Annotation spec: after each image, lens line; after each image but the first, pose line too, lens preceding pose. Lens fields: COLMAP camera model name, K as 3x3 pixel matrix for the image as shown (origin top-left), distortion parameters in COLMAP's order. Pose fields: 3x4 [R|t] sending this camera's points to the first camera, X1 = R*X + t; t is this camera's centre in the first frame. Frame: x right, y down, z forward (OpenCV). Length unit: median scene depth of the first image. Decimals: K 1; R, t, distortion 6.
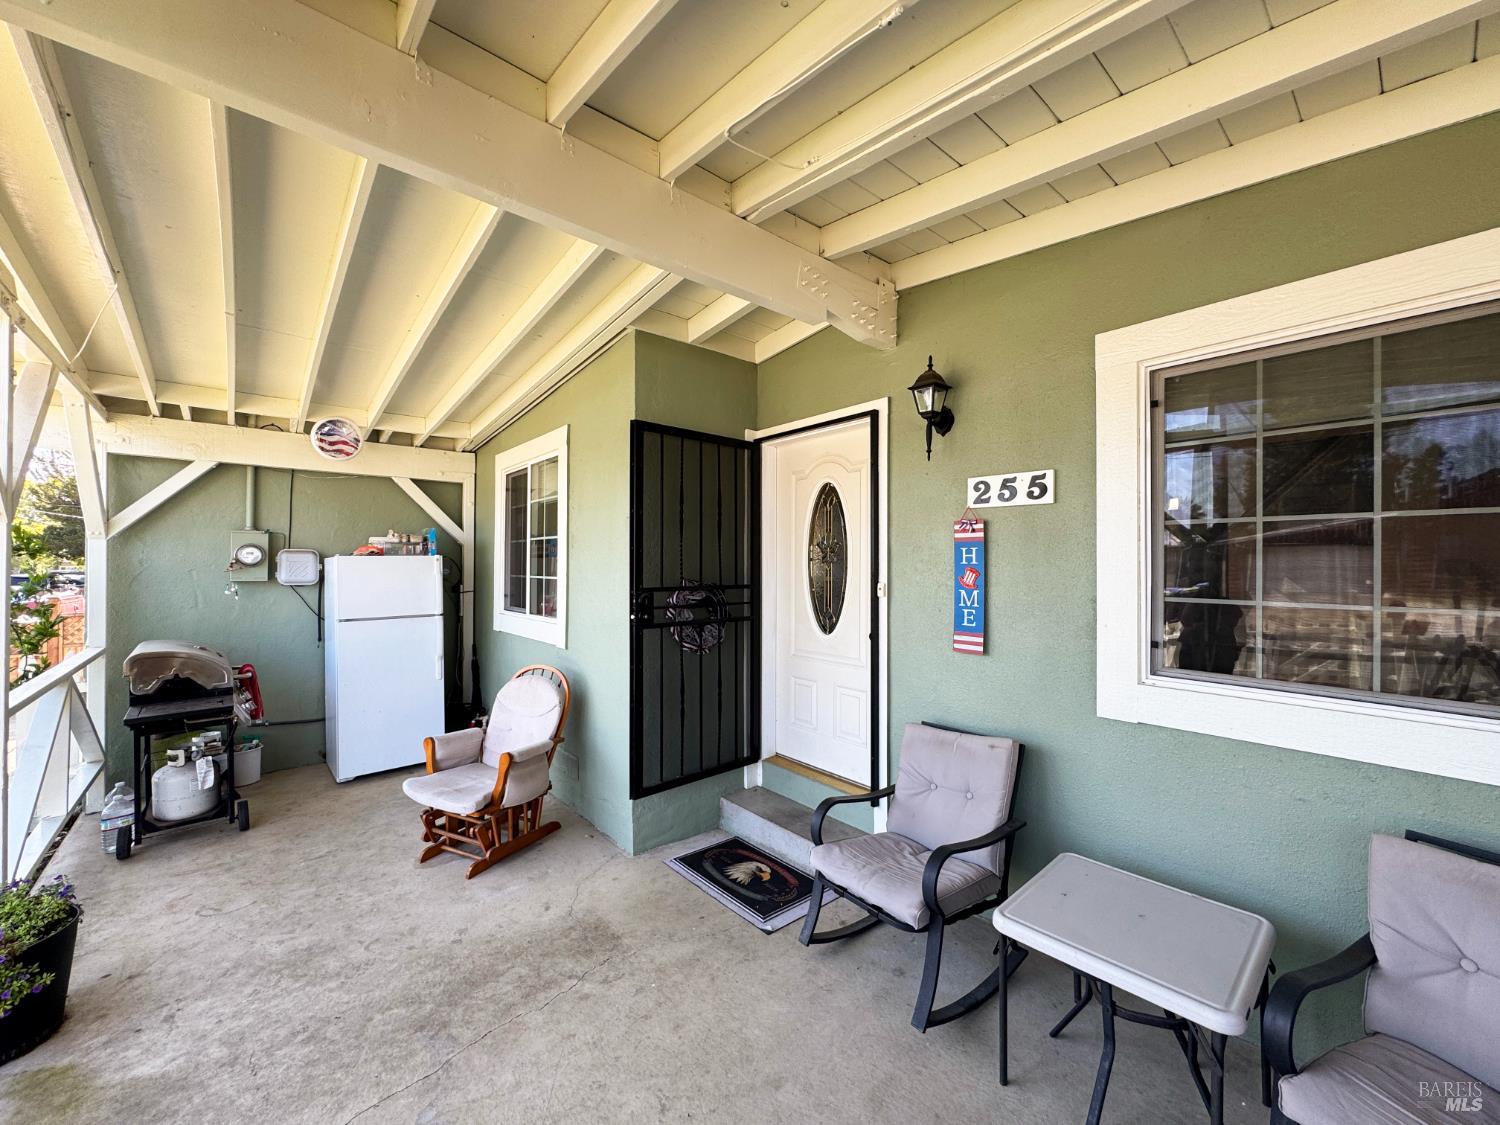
lens RADIAL K [[597.8, 0, 750.1], [0, 597.8, 560.0], [0, 0, 1]] dist [-0.003547, 0.000519]
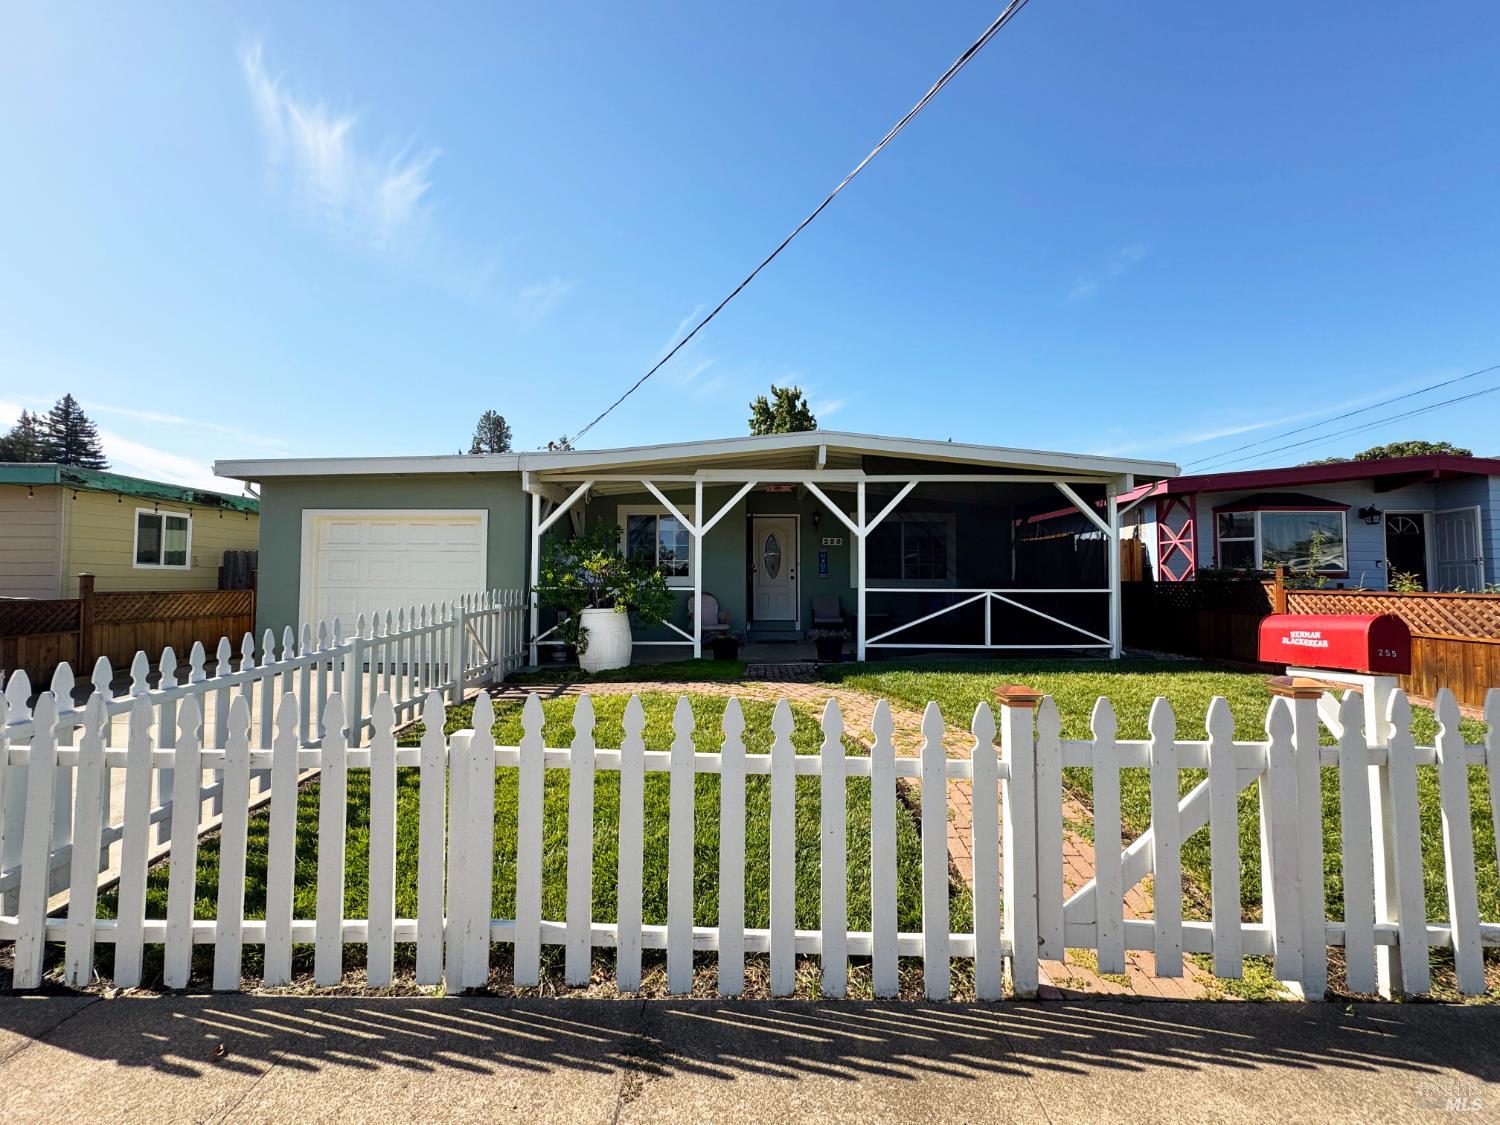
lens RADIAL K [[597.8, 0, 750.1], [0, 597.8, 560.0], [0, 0, 1]] dist [-0.003547, 0.000519]
pose [[0.645313, 0.026376, 0.763462, -3.272034], [-0.004070, 0.999508, -0.031091, 0.159022], [-0.763907, 0.016956, 0.645103, -1.383464]]
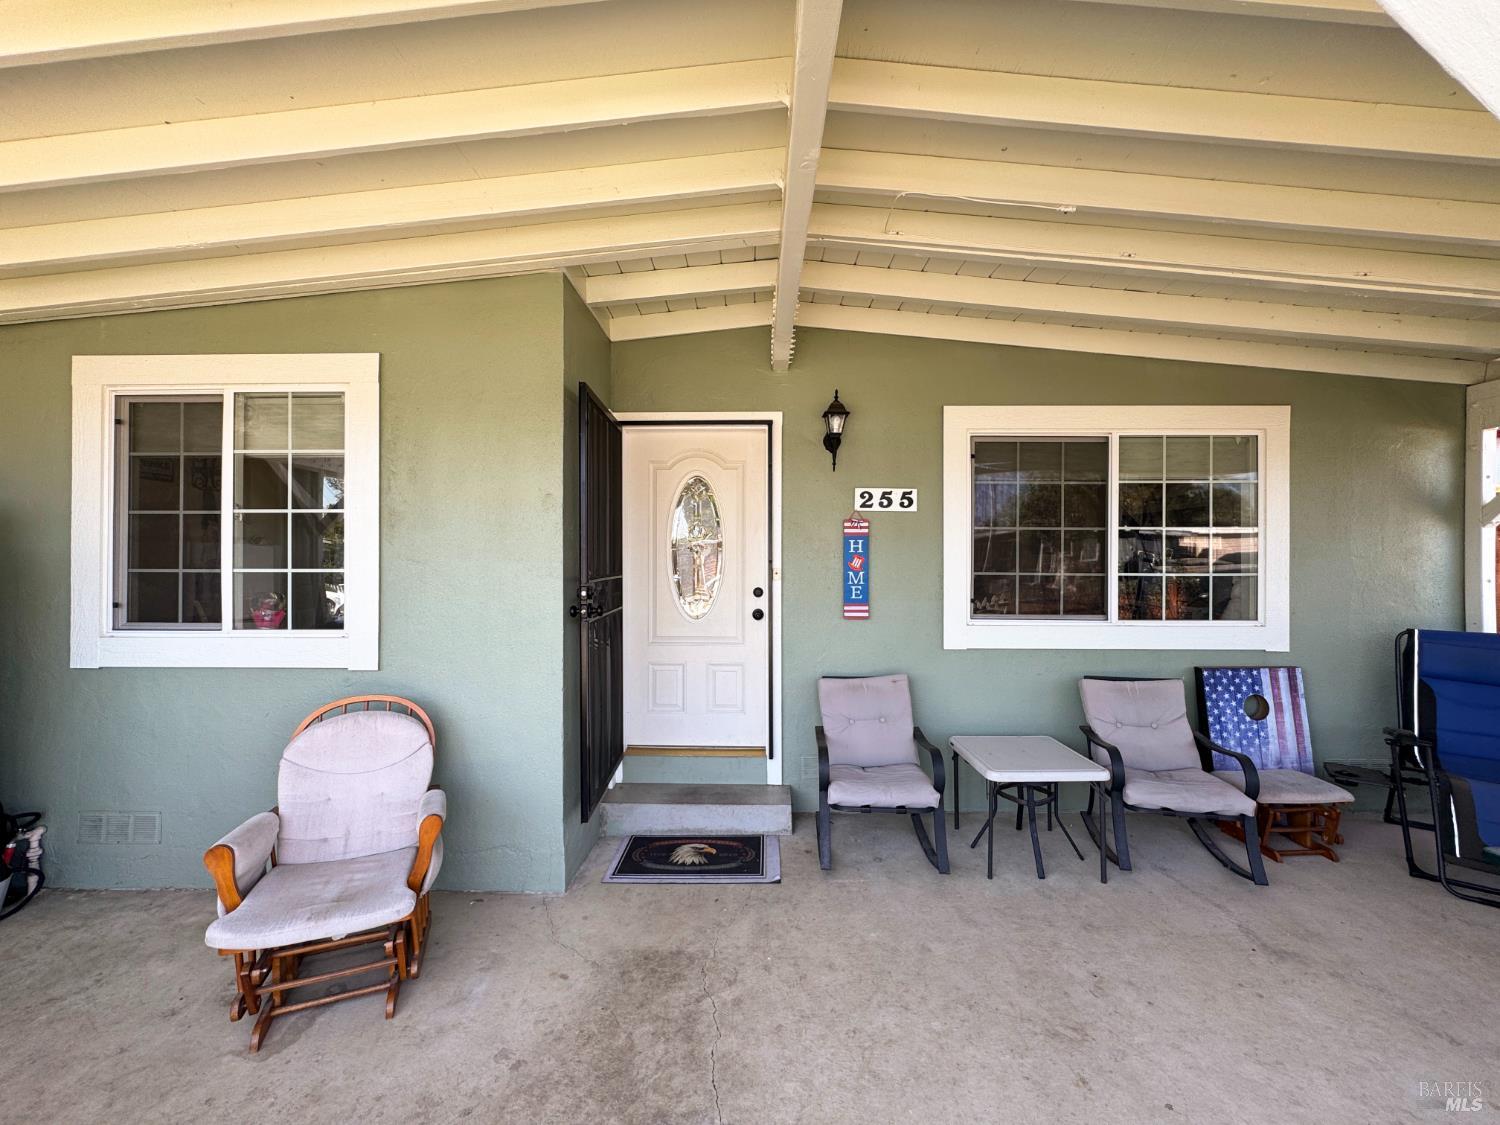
lens RADIAL K [[597.8, 0, 750.1], [0, 597.8, 560.0], [0, 0, 1]] dist [-0.003547, 0.000519]
pose [[0.660976, -0.000955, 0.750406, -0.795785], [-0.005638, 0.999965, 0.006239, 0.016882], [-0.750386, -0.008355, 0.660947, 0.292998]]
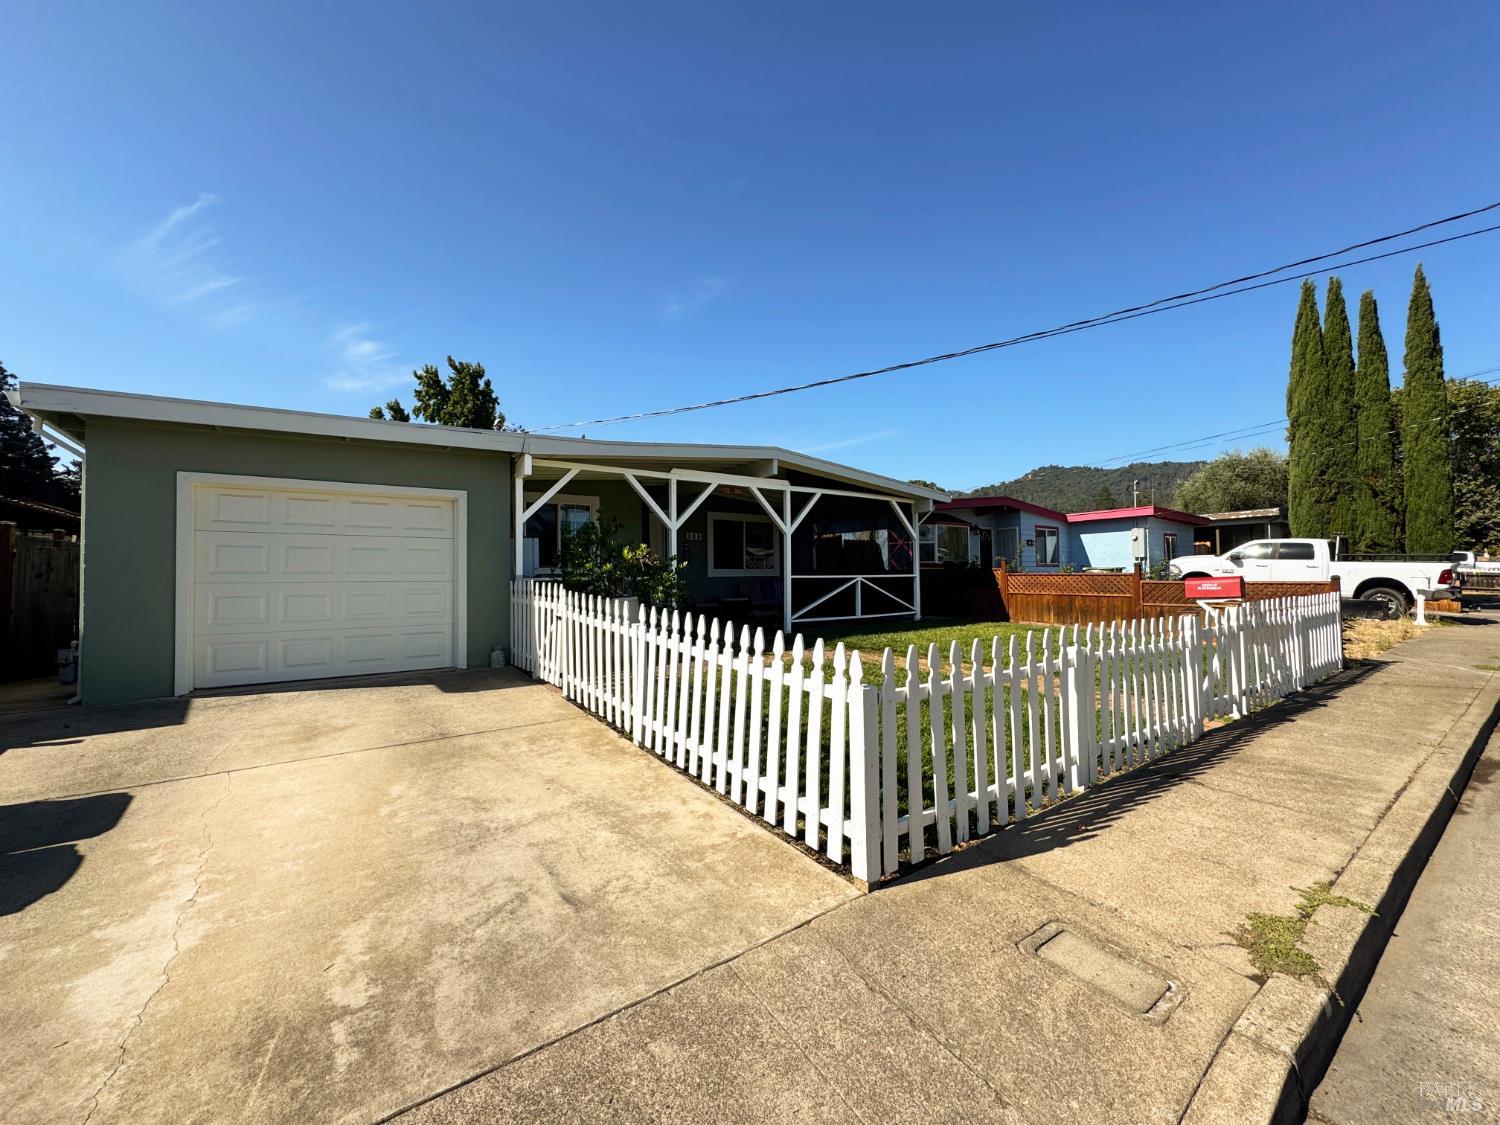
lens RADIAL K [[597.8, 0, 750.1], [0, 597.8, 560.0], [0, 0, 1]] dist [-0.003547, 0.000519]
pose [[0.064958, 0.019924, 0.997689, -4.432672], [0.004159, 0.999787, -0.020236, 0.183427], [-0.997879, 0.005464, 0.064861, 0.180839]]
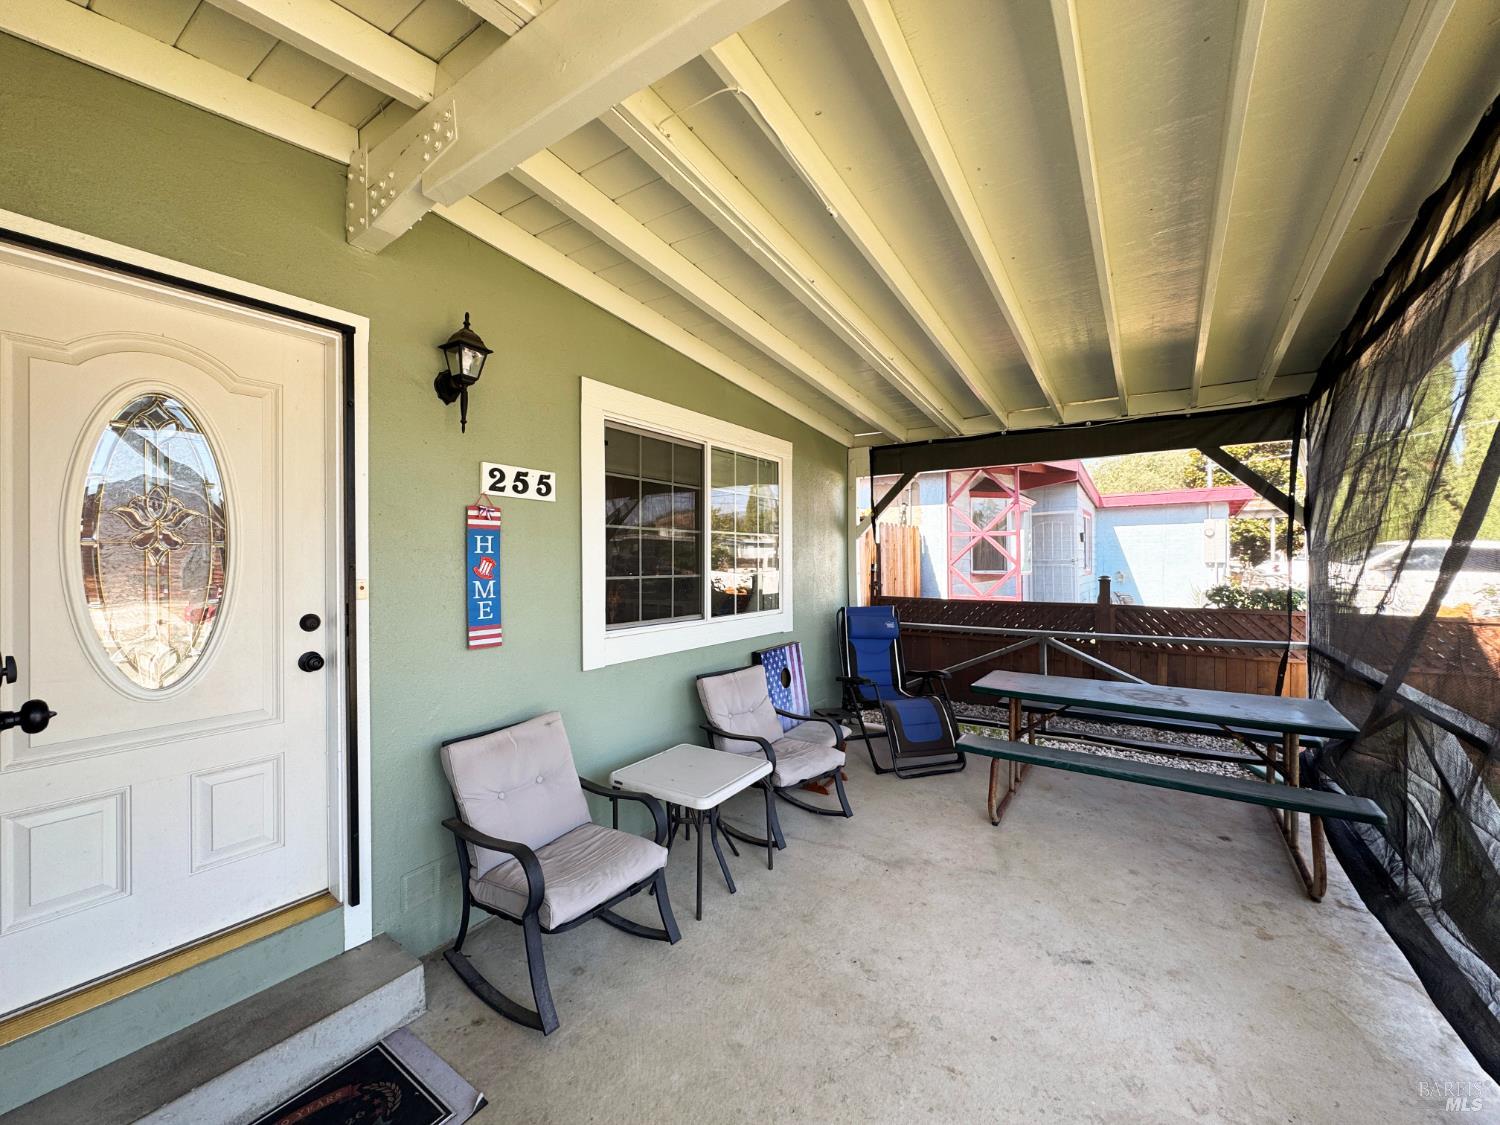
lens RADIAL K [[597.8, 0, 750.1], [0, 597.8, 560.0], [0, 0, 1]] dist [-0.003547, 0.000519]
pose [[-0.263787, -0.001626, 0.964580, -0.652046], [-0.003342, 0.999994, 0.000771, 0.015330], [-0.964575, -0.003021, -0.263791, 0.844441]]
